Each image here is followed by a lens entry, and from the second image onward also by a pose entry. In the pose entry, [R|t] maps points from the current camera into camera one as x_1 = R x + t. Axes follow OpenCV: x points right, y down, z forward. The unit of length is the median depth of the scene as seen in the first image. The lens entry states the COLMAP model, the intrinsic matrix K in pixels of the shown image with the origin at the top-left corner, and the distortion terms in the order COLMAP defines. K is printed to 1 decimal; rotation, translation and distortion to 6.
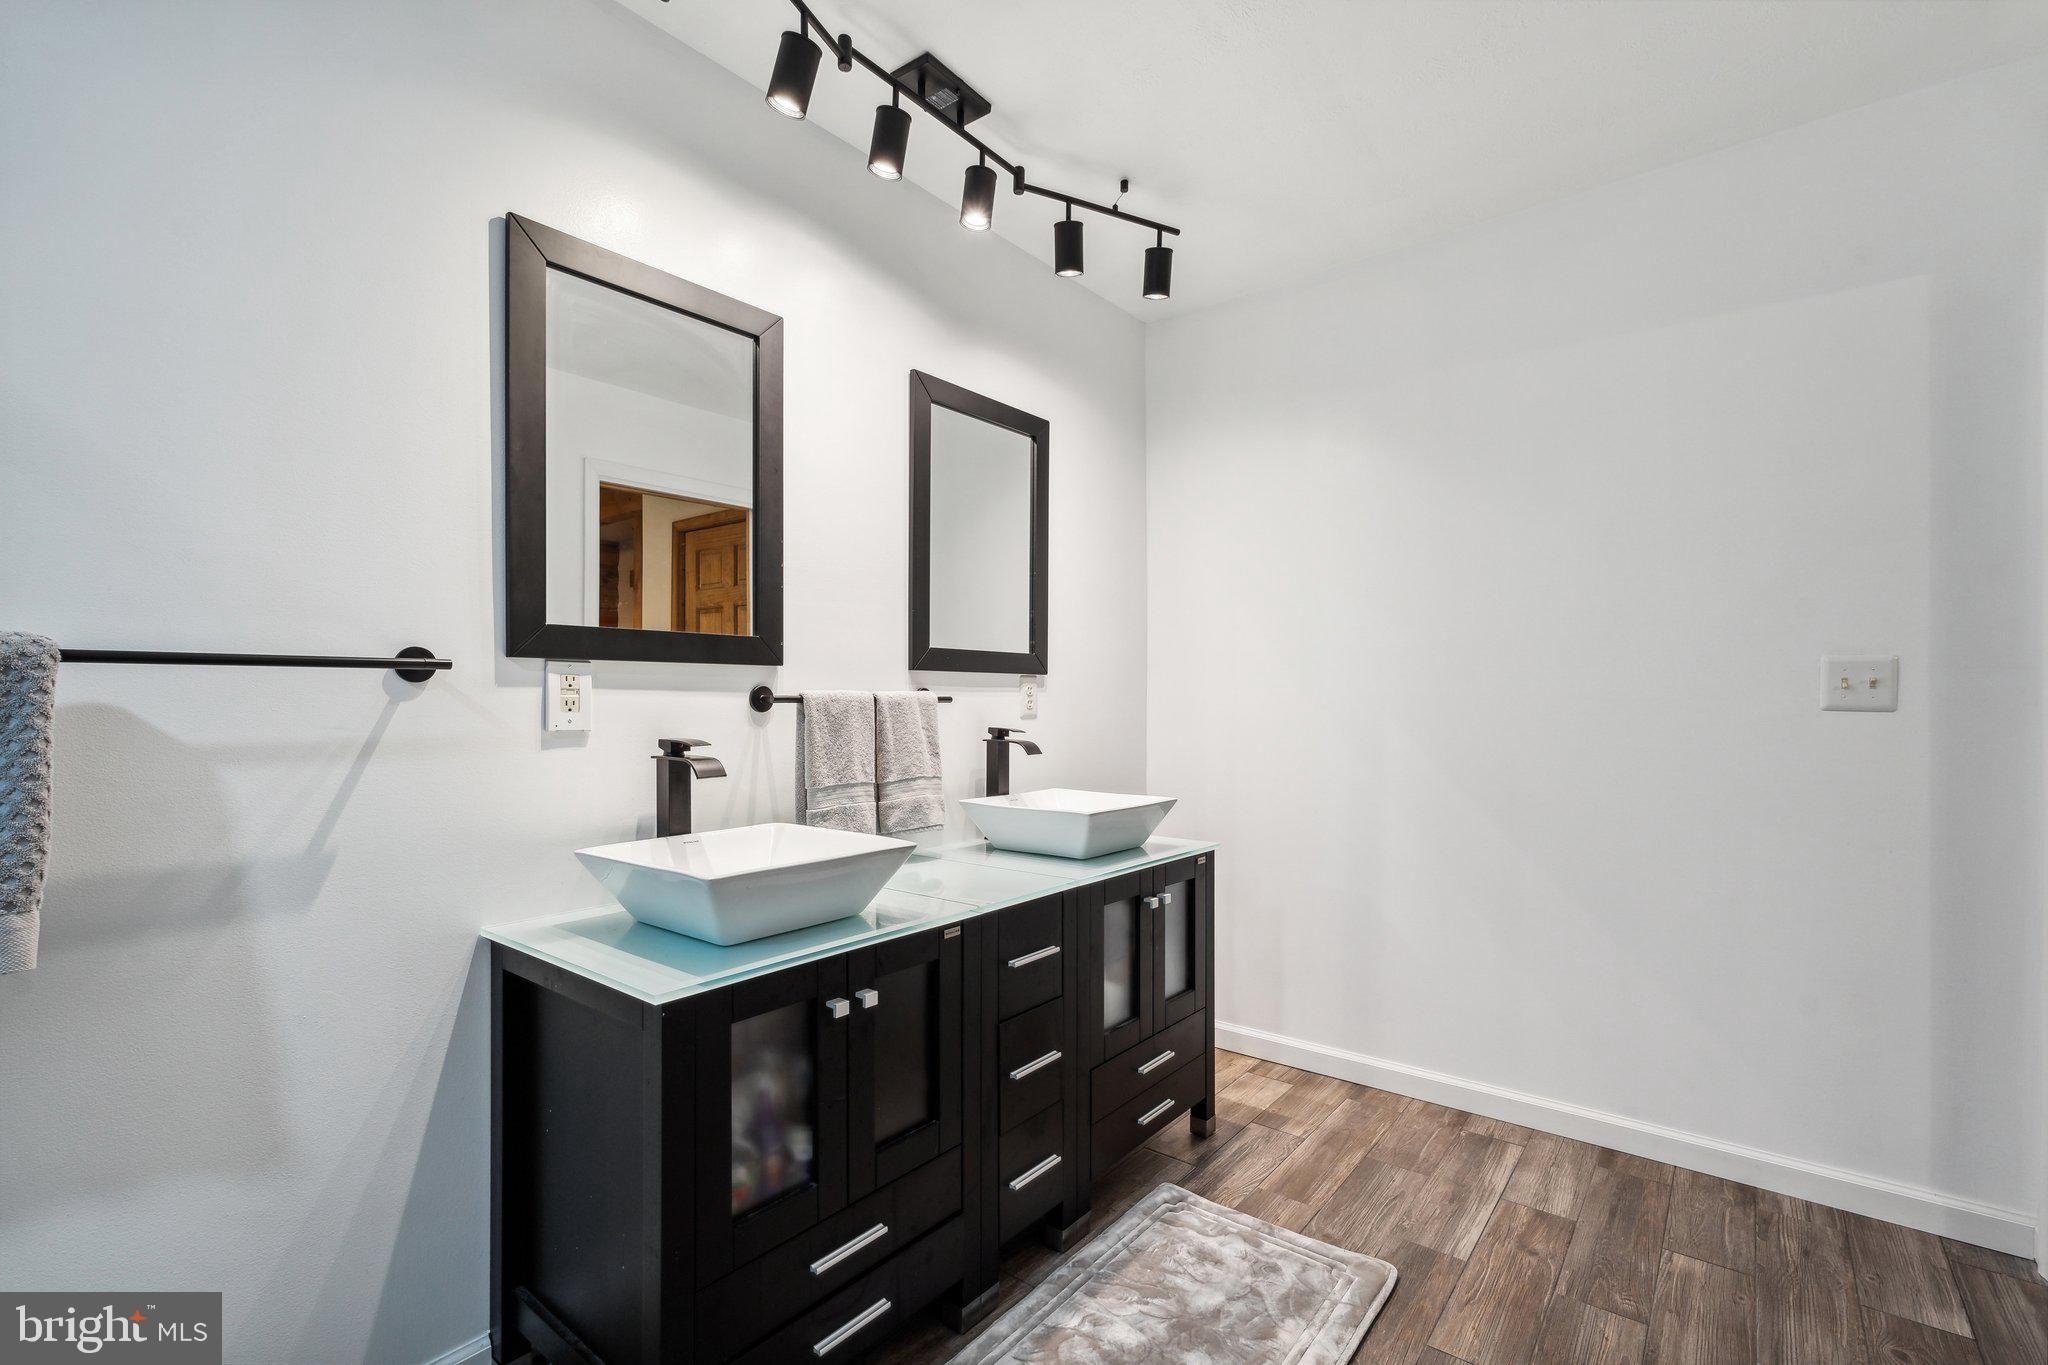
lens RADIAL K [[917.4, 0, 1023.1], [0, 917.4, 704.7], [0, 0, 1]] dist [0.024814, -0.000070]
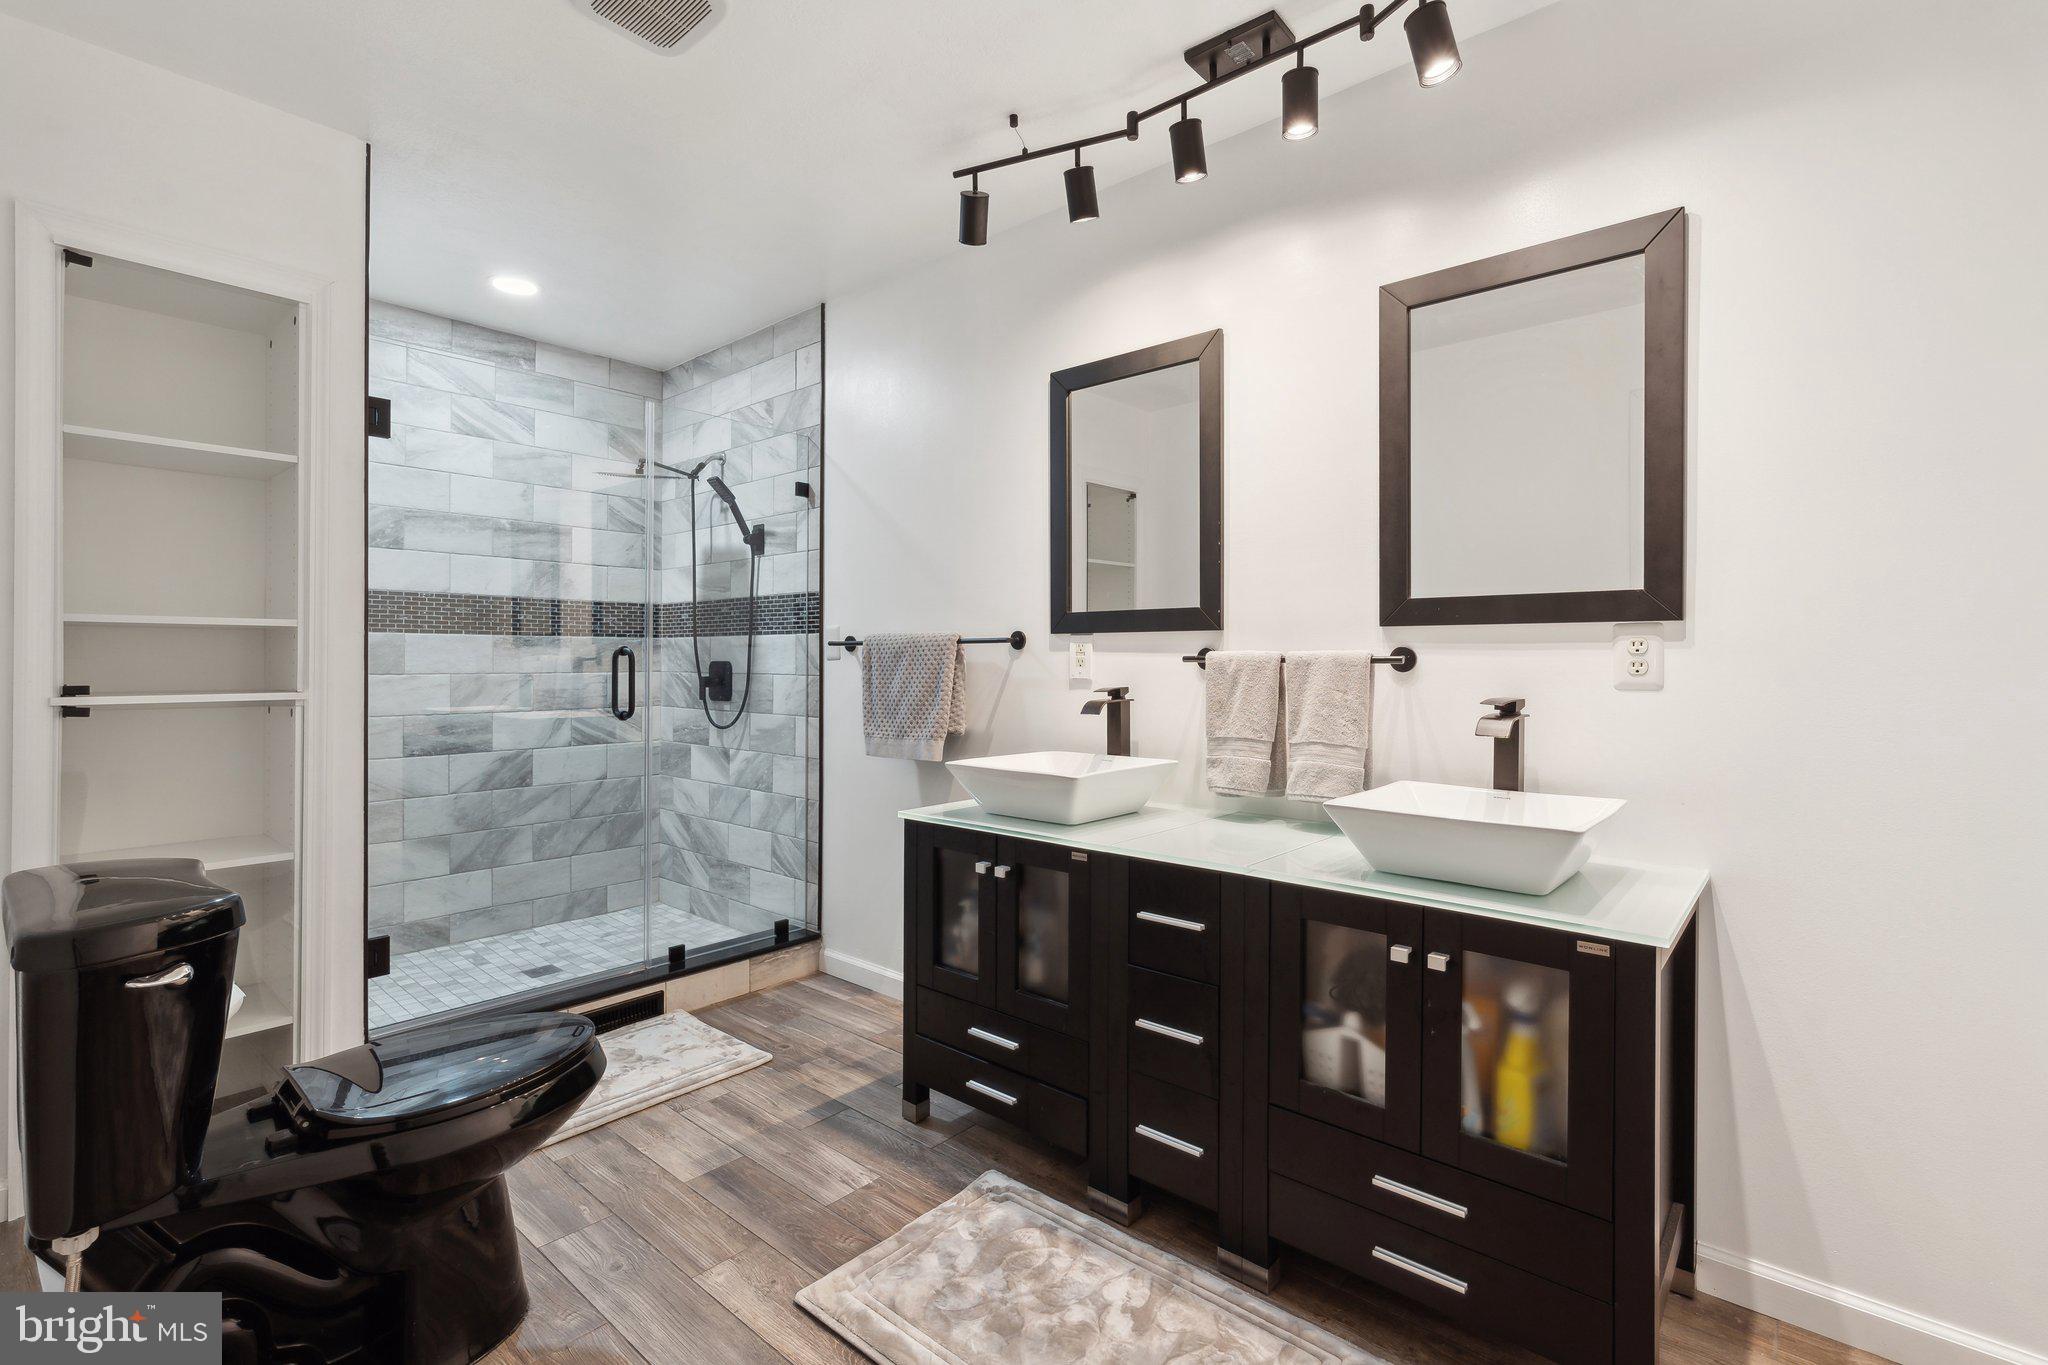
lens RADIAL K [[926.8, 0, 1024.0], [0, 926.8, 682.5], [0, 0, 1]] dist [0.001338, 0.000296]
pose [[-0.031731, 0.025114, -0.999181, 0.855843], [-0.008722, 0.999639, 0.025402, -0.003744], [0.999458, 0.009521, -0.031501, 0.745565]]
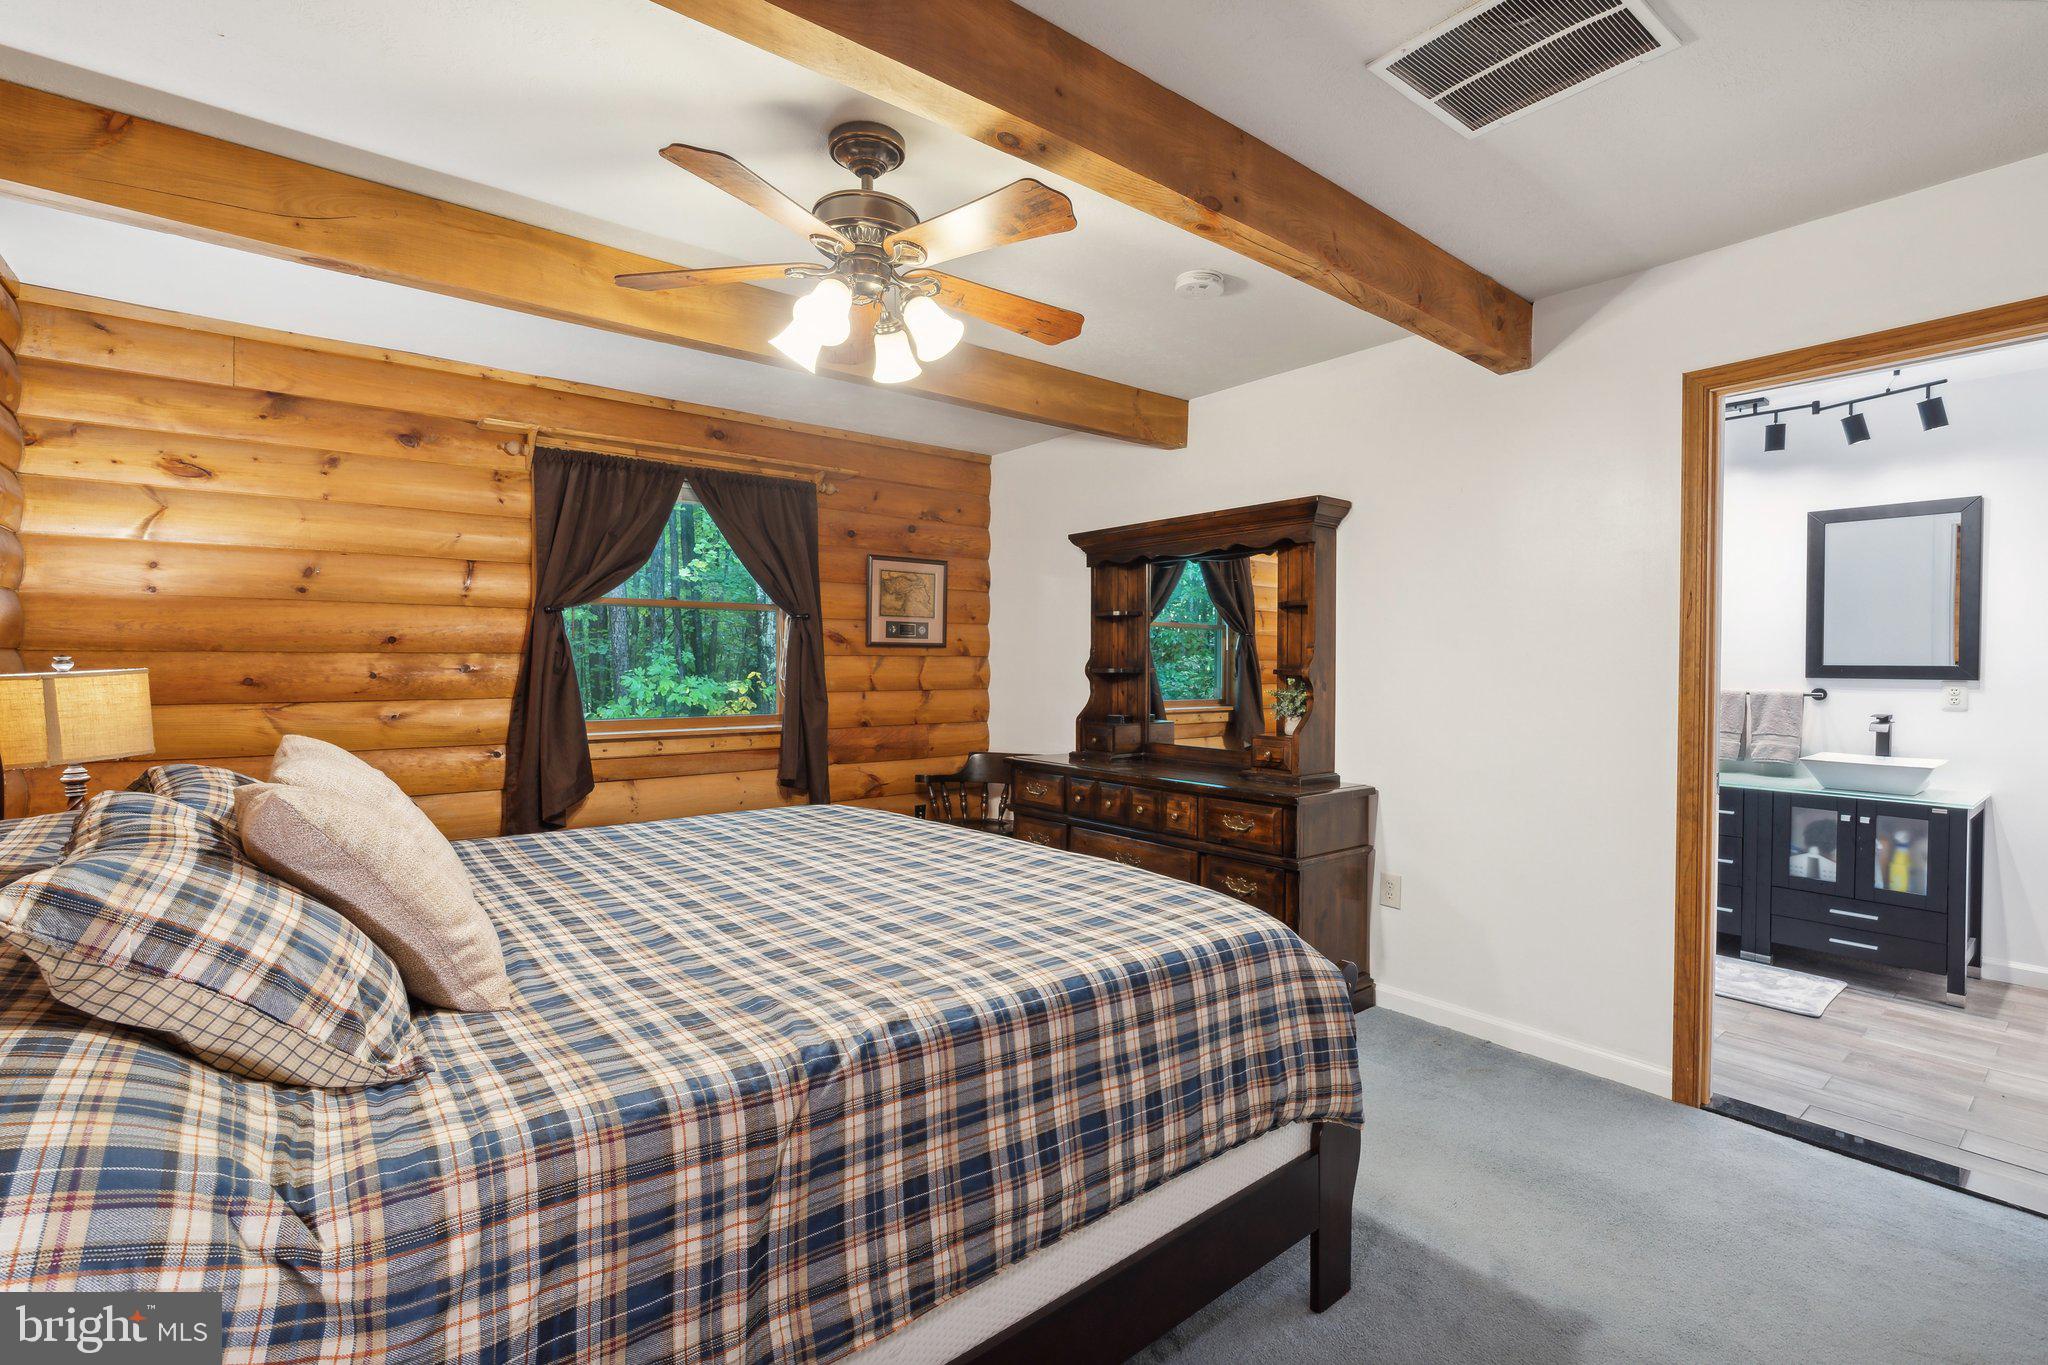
lens RADIAL K [[908.0, 0, 1024.0], [0, 908.0, 682.5], [0, 0, 1]] dist [-0.004352, -0.000537]
pose [[-0.212174, 0.024570, -0.976923, 2.108553], [-0.015209, 0.999480, 0.028441, -0.059857], [0.977113, 0.020893, -0.211690, -0.129039]]
